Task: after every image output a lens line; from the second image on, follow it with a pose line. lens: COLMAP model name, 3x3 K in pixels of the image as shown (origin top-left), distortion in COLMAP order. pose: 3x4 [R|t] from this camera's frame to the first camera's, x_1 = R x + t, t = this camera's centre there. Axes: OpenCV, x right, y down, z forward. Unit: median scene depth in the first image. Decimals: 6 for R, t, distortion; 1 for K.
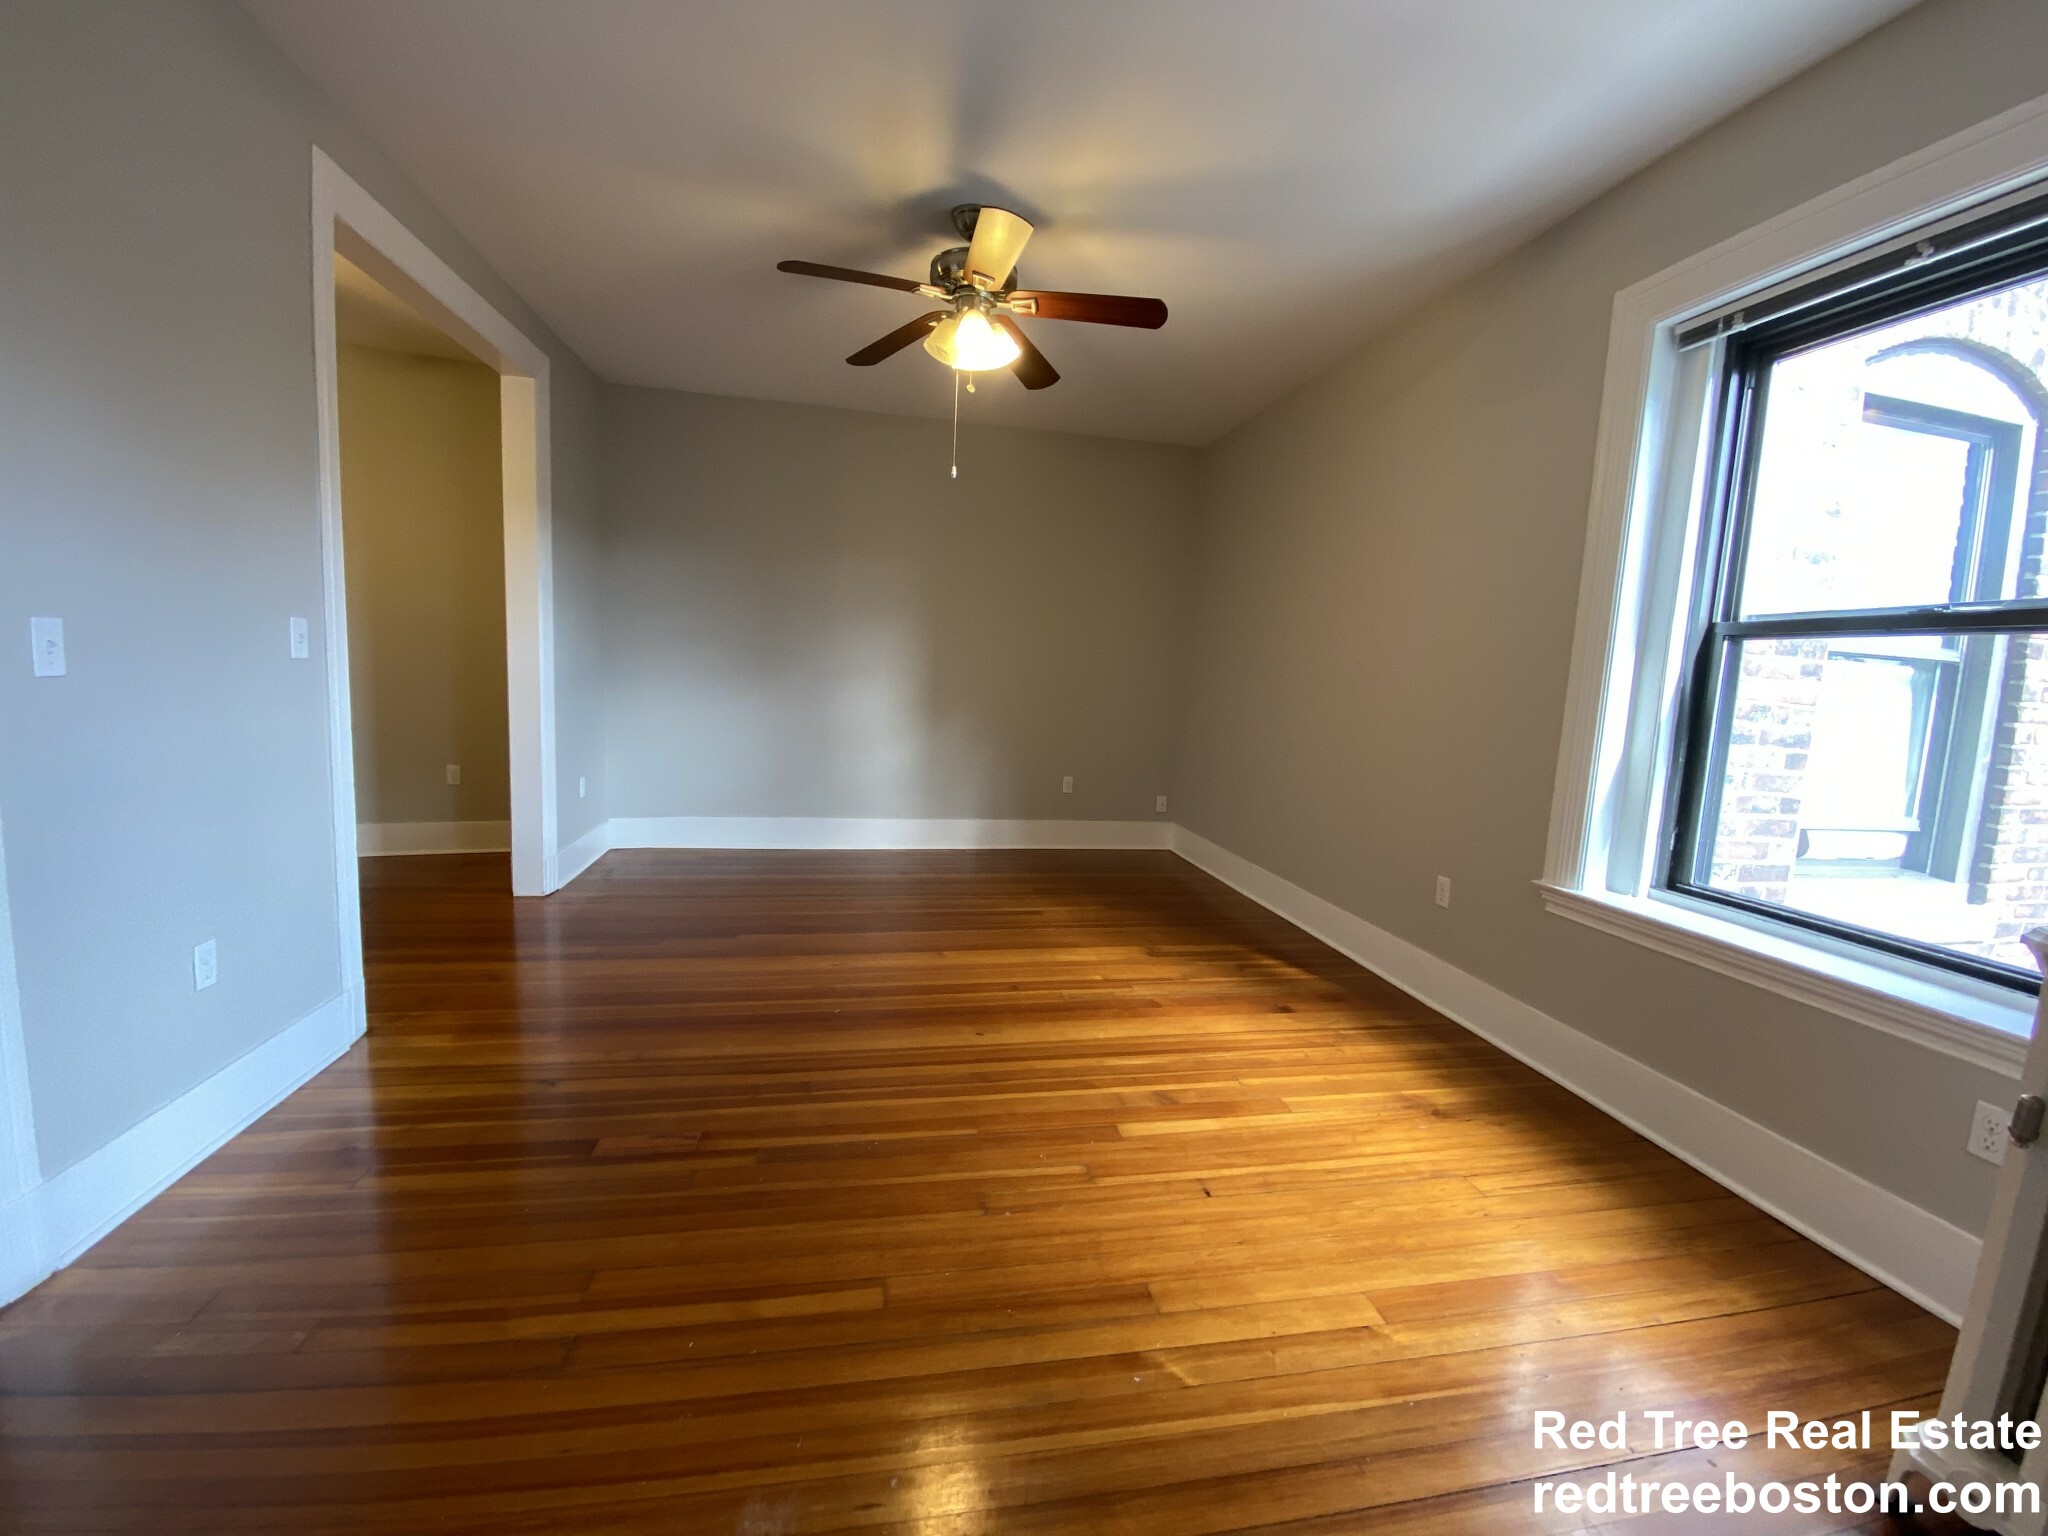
lens RADIAL K [[827.7, 0, 1026.2], [0, 827.7, 773.6], [0, 0, 1]] dist [0.026605, -0.020879]
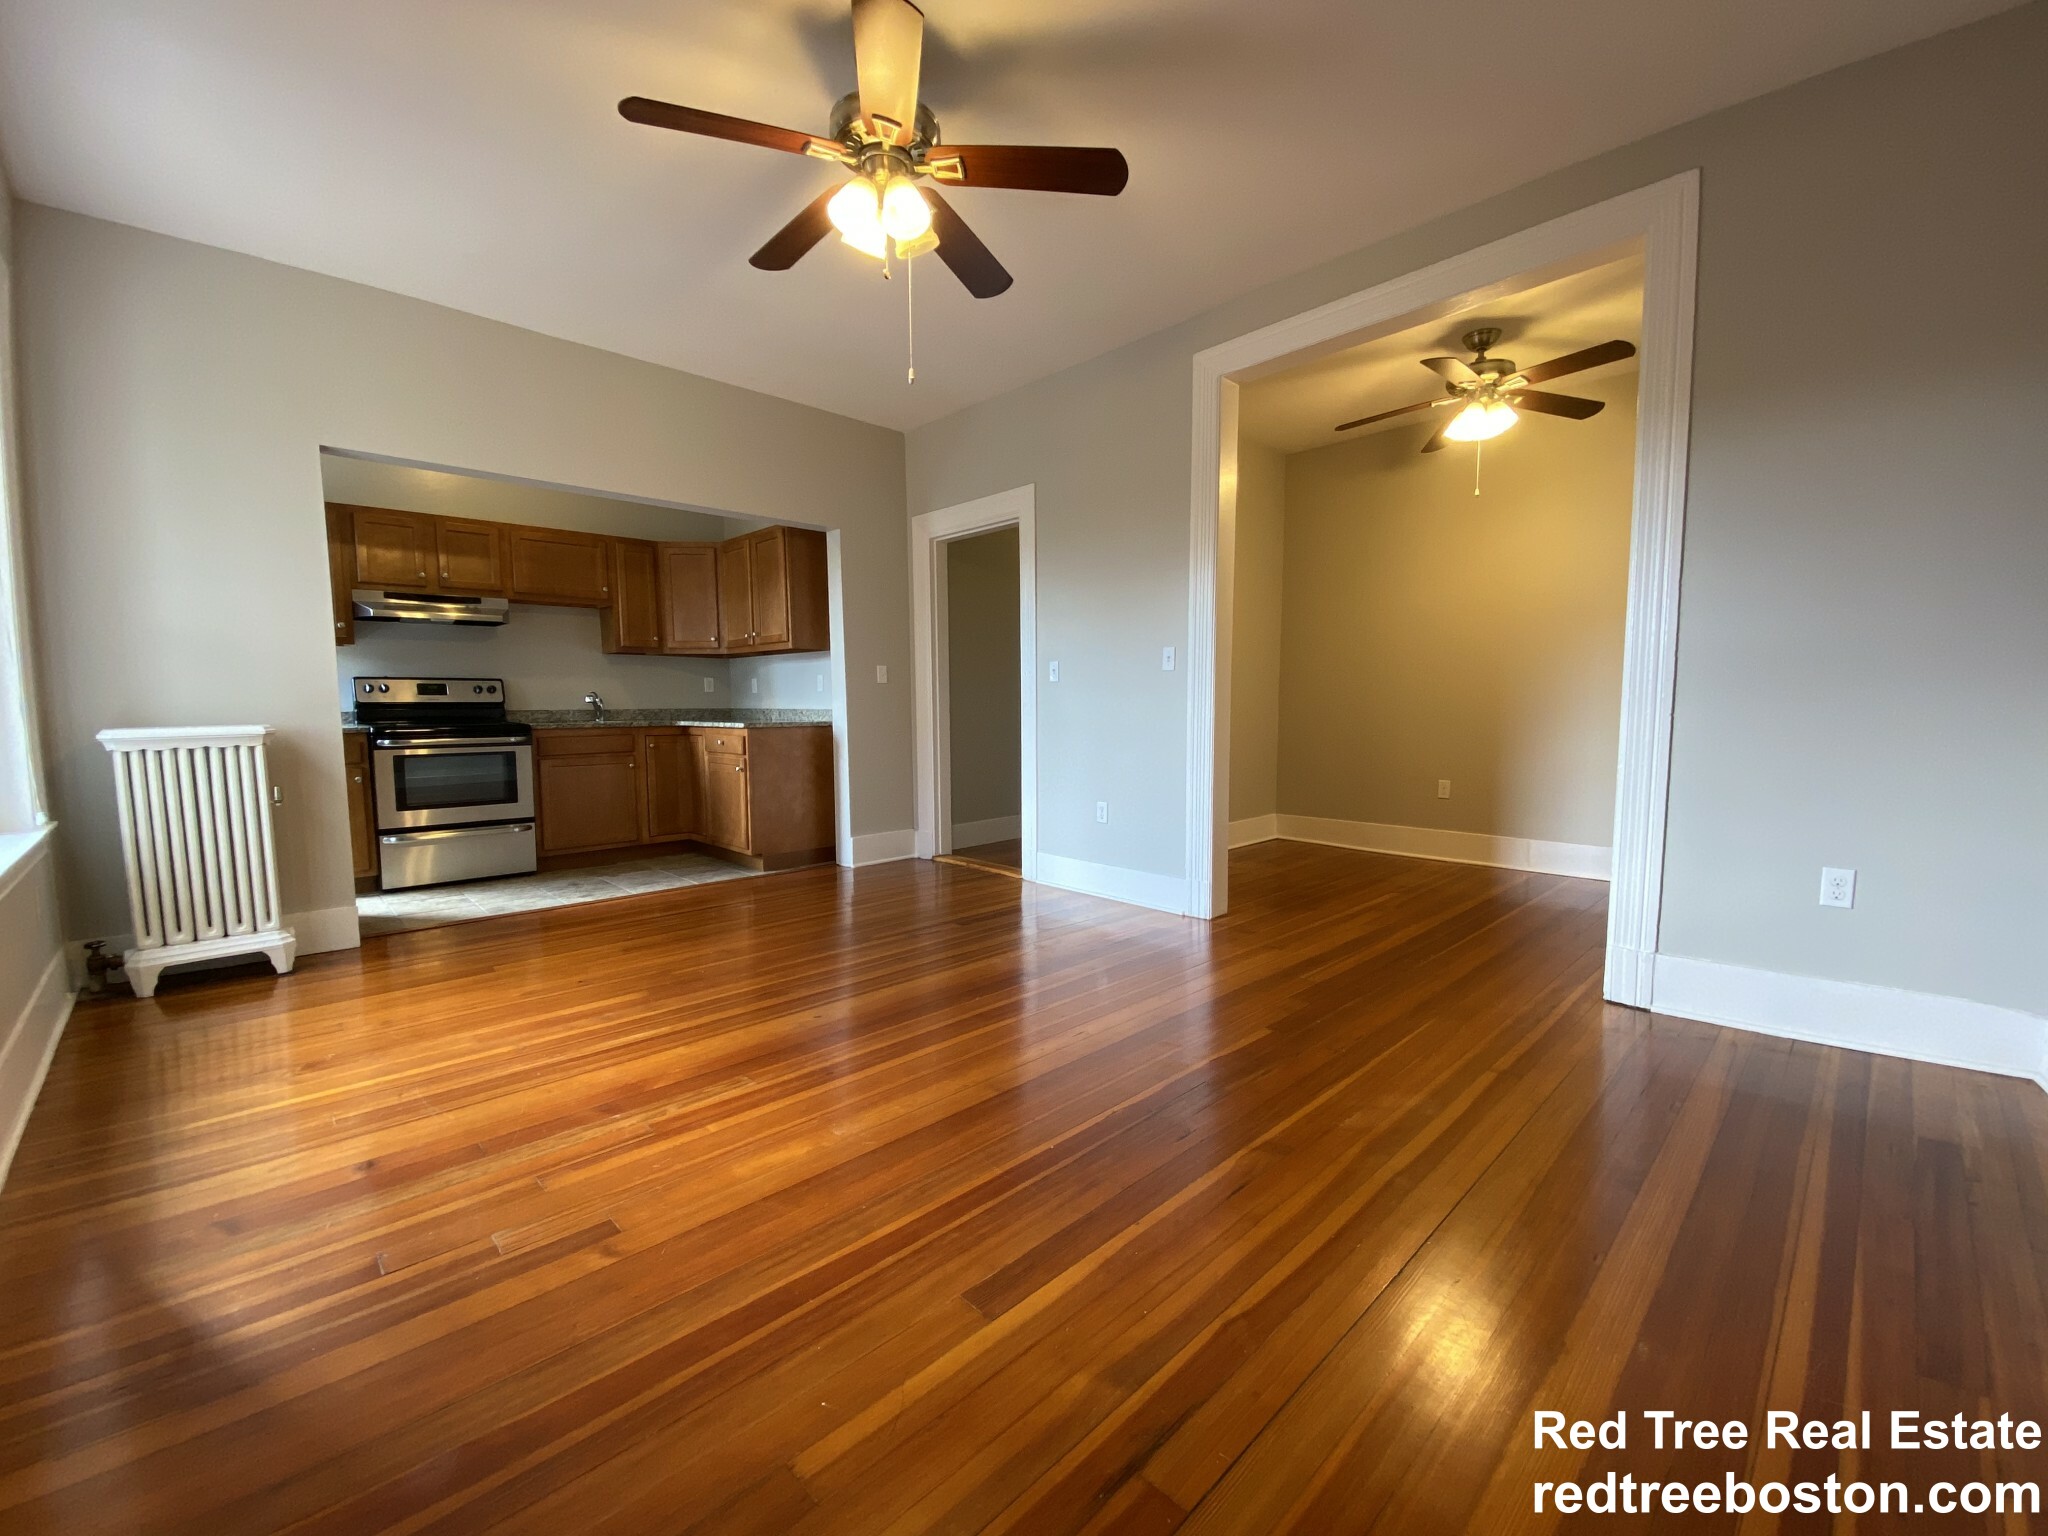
lens RADIAL K [[827.7, 0, 1026.2], [0, 827.7, 773.6], [0, 0, 1]] dist [0.026605, -0.020879]
pose [[-0.827888, 0.005762, -0.560864, 0.306587], [-0.103336, 0.981263, 0.162615, -0.158102], [0.551292, 0.192584, -0.811781, 2.038341]]
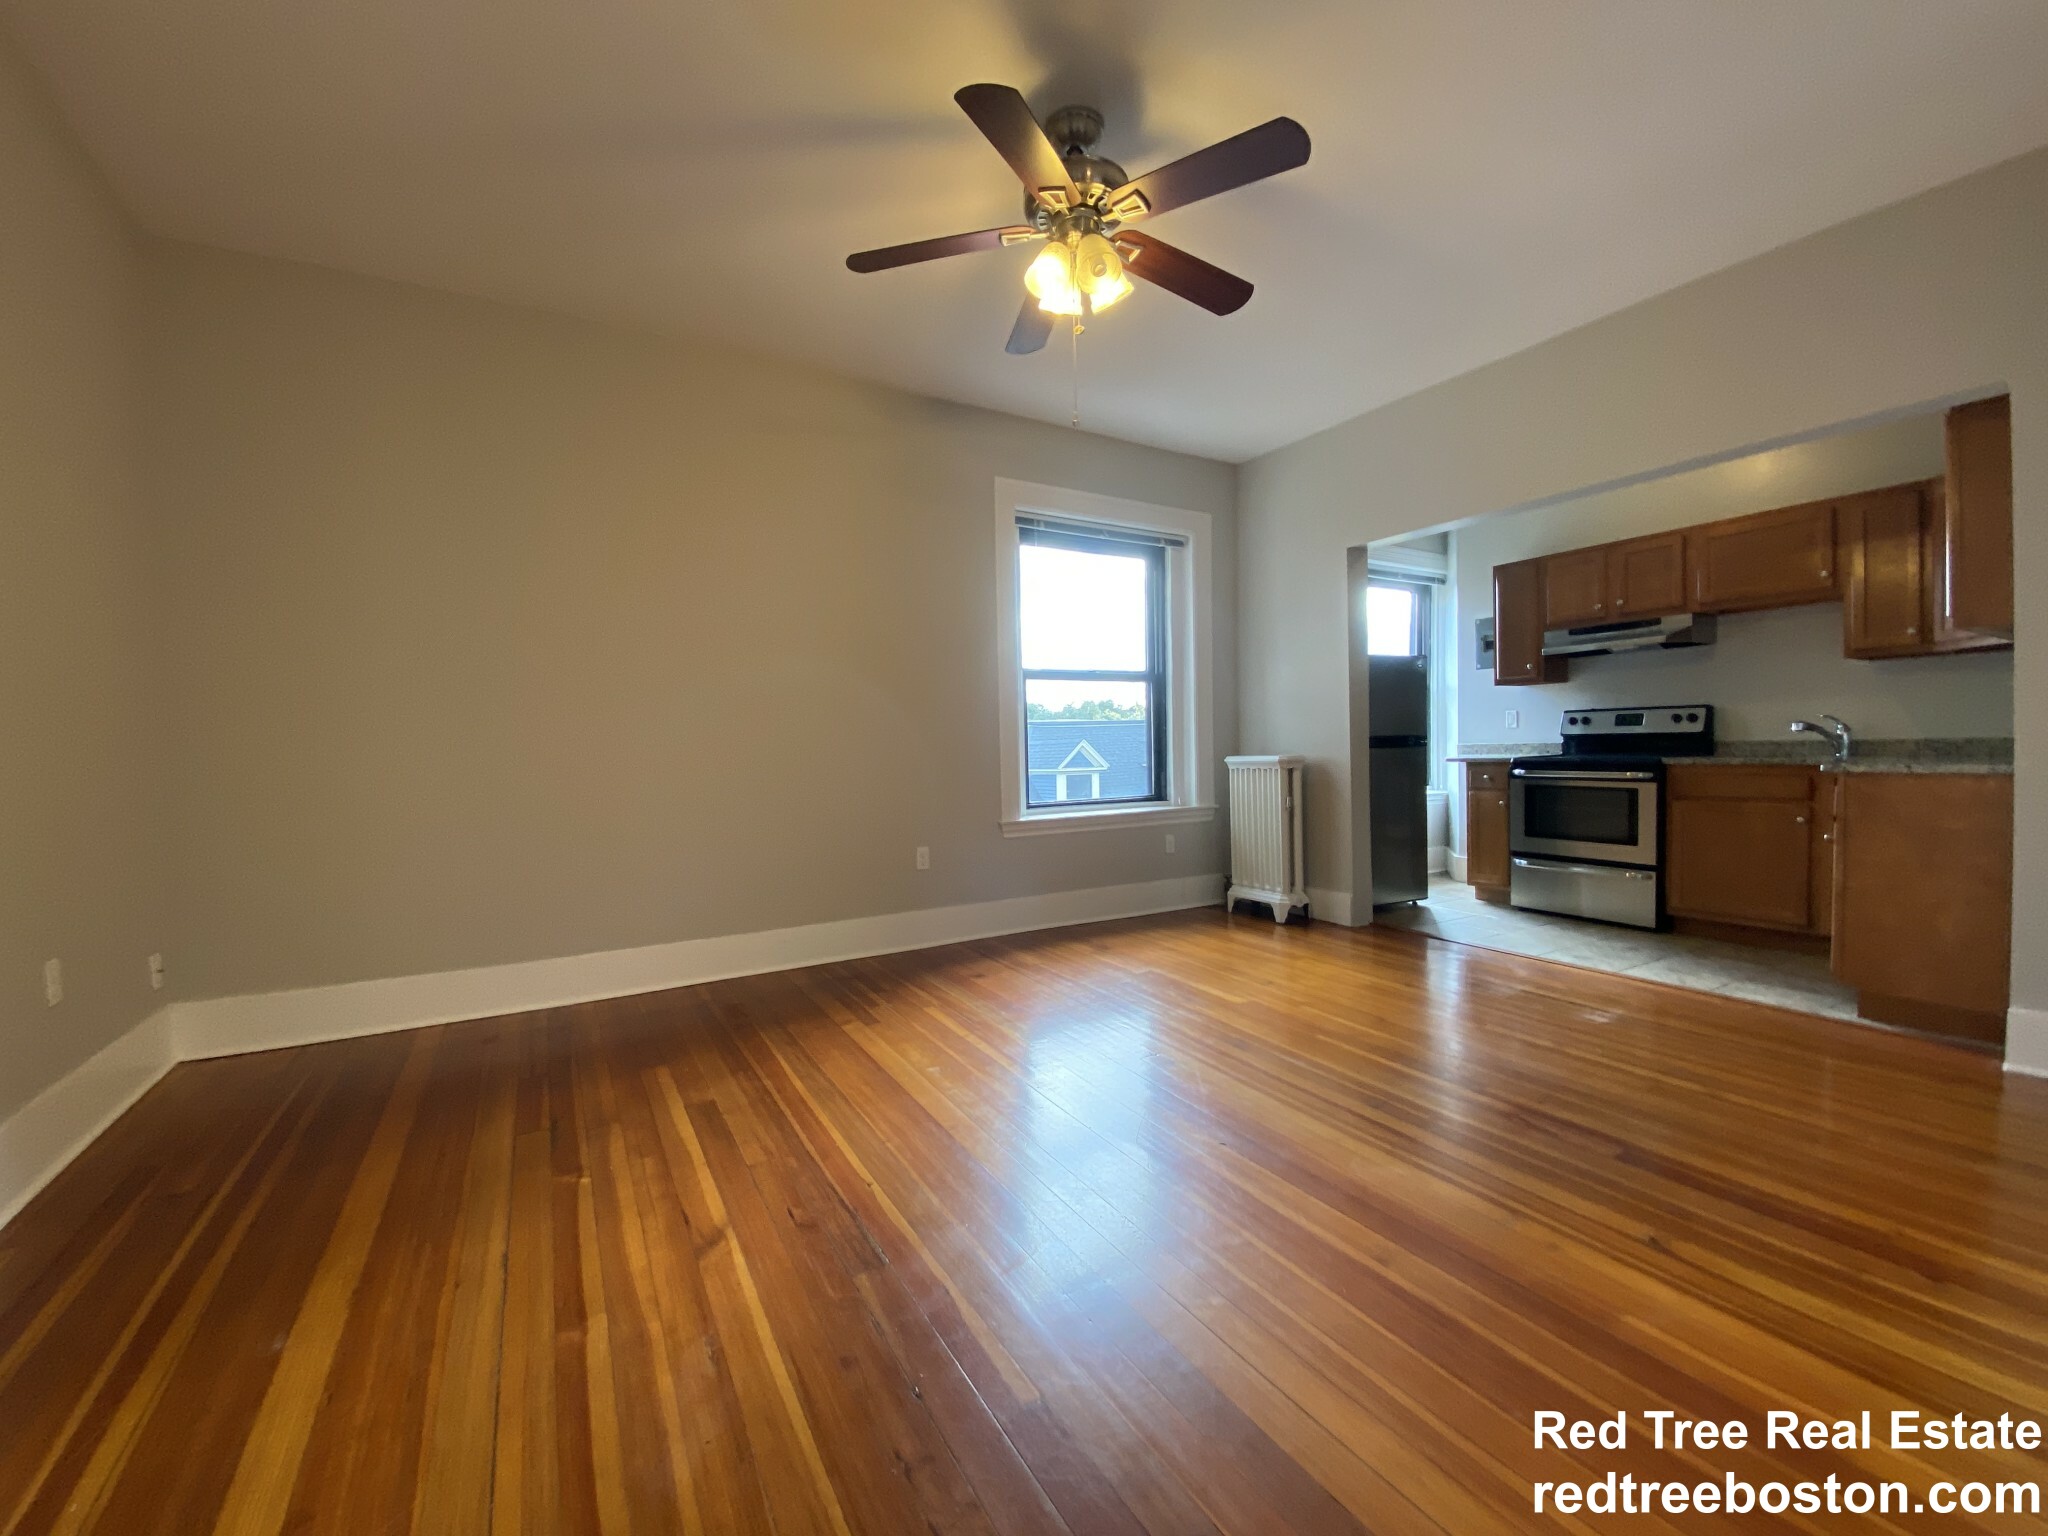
lens RADIAL K [[821.0, 0, 1015.2], [0, 821.0, 777.0], [0, 0, 1]] dist [-0.010709, -0.009693]
pose [[-0.333427, -0.074857, 0.939800, -0.931666], [0.120796, 0.985234, 0.121333, -0.154713], [-0.935005, 0.153980, -0.319461, 1.550794]]
